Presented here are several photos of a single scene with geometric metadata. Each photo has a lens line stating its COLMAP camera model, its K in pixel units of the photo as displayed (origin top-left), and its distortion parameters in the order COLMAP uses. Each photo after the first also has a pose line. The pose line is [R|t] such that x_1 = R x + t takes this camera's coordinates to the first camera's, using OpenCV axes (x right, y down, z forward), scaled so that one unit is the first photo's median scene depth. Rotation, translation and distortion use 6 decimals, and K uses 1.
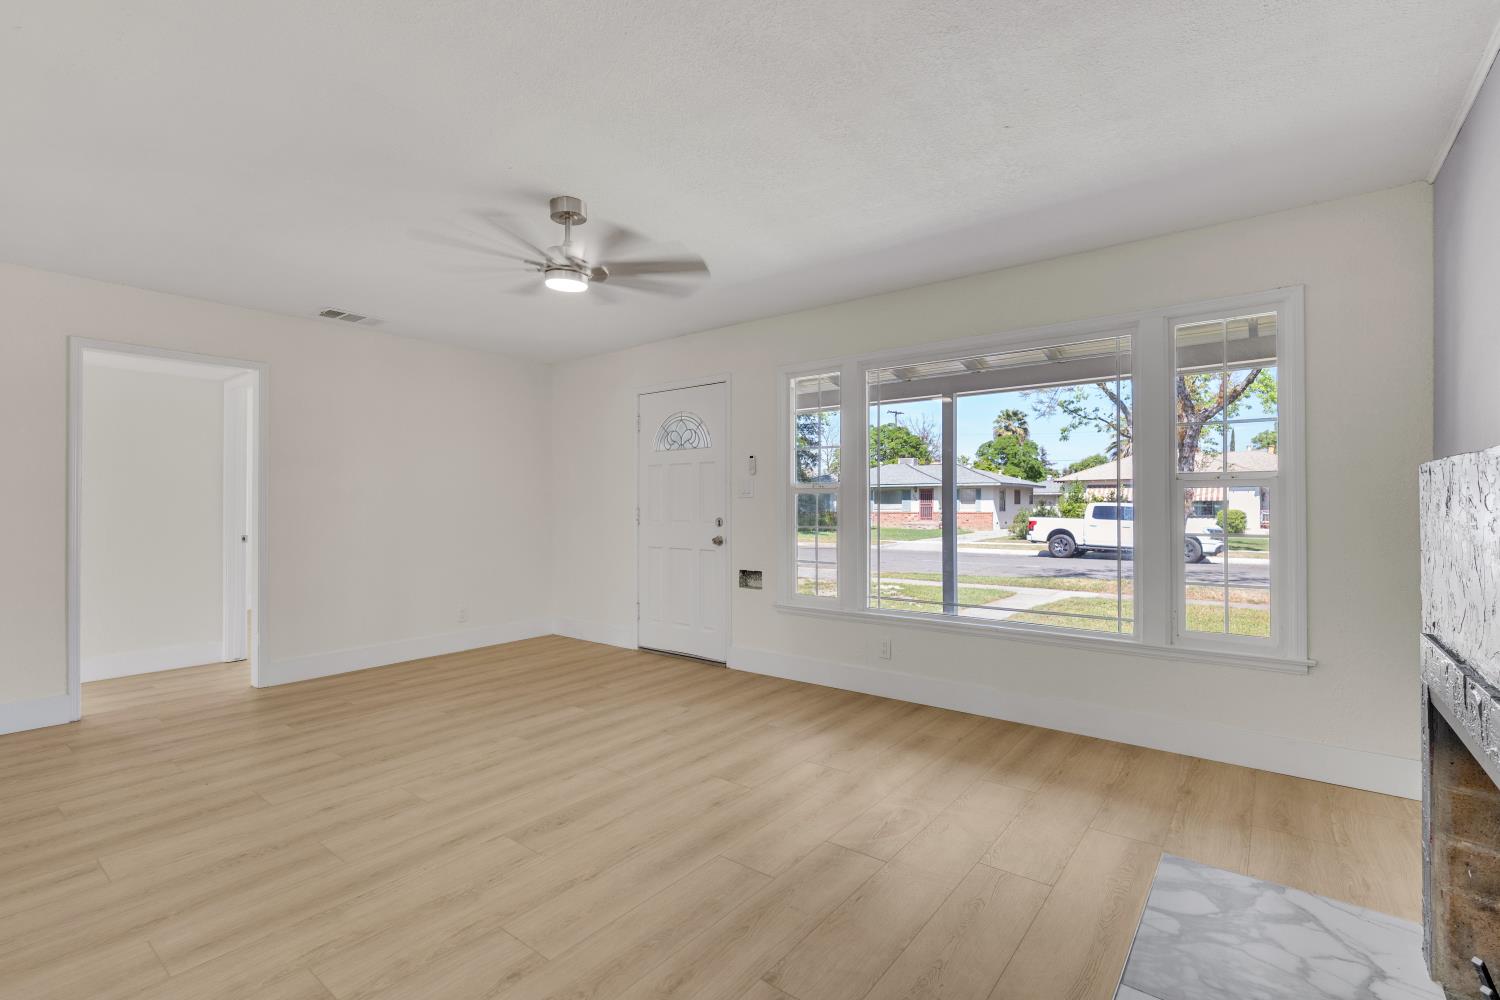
lens RADIAL K [[685.3, 0, 747.5], [0, 685.3, 499.1], [0, 0, 1]] dist [0.001476, 0.001101]
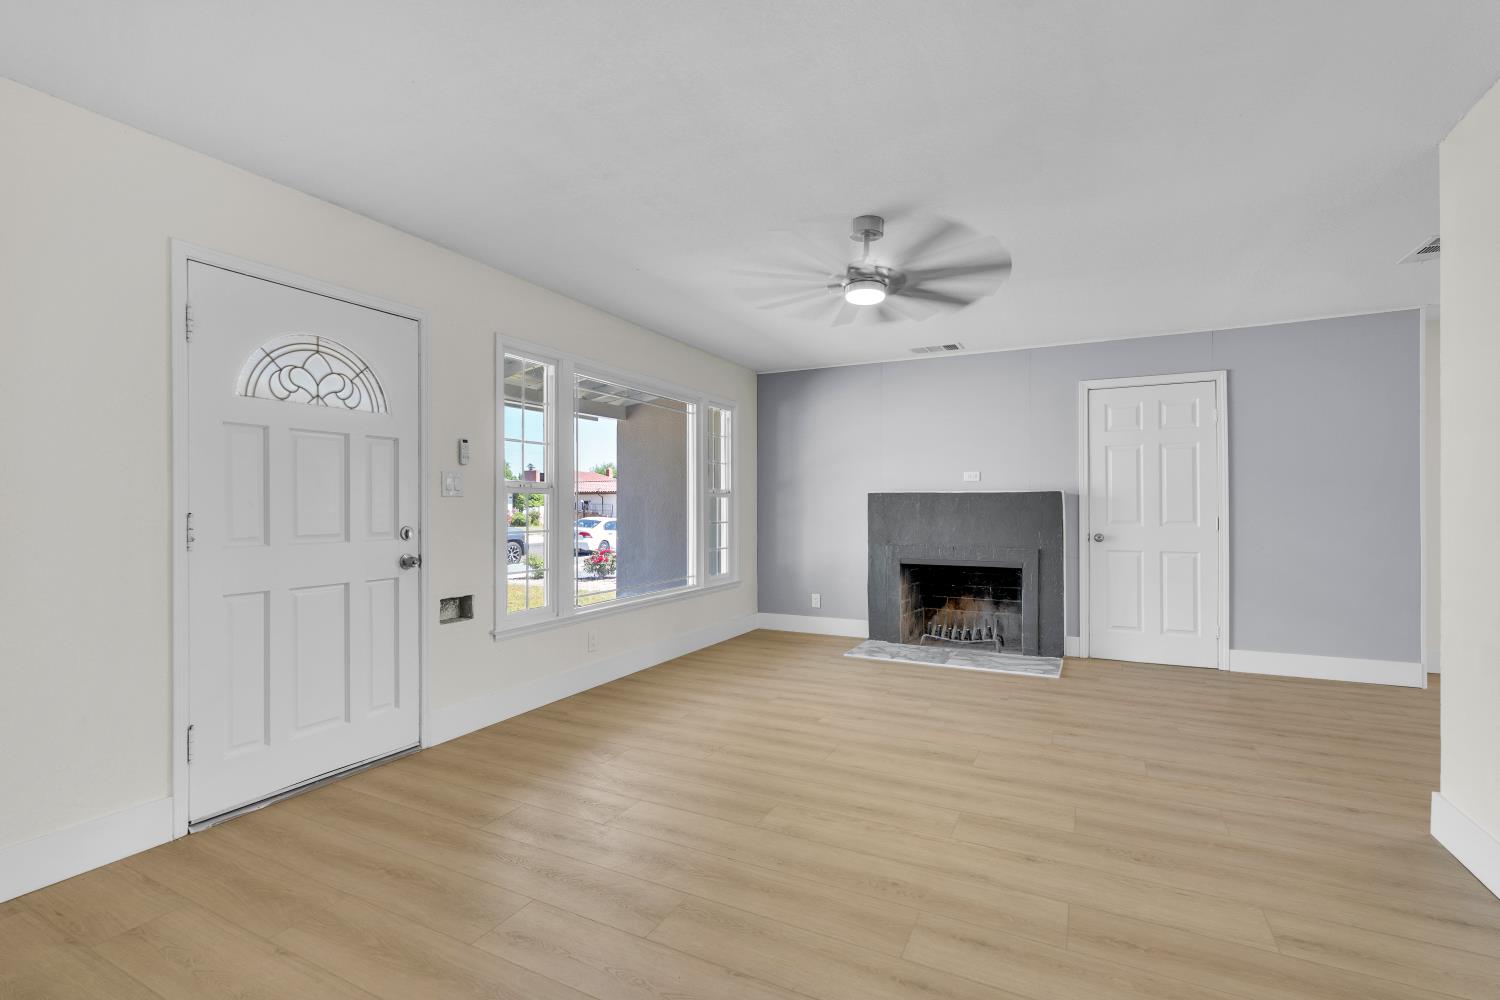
lens RADIAL K [[685.3, 0, 746.2], [0, 685.3, 506.8], [0, 0, 1]] dist [0.001476, 0.001101]
pose [[-0.205634, 0.002782, 0.978625, -0.954731], [-0.006403, 0.999971, -0.004188, 0.012353], [-0.978608, -0.007127, -0.205610, 1.057913]]
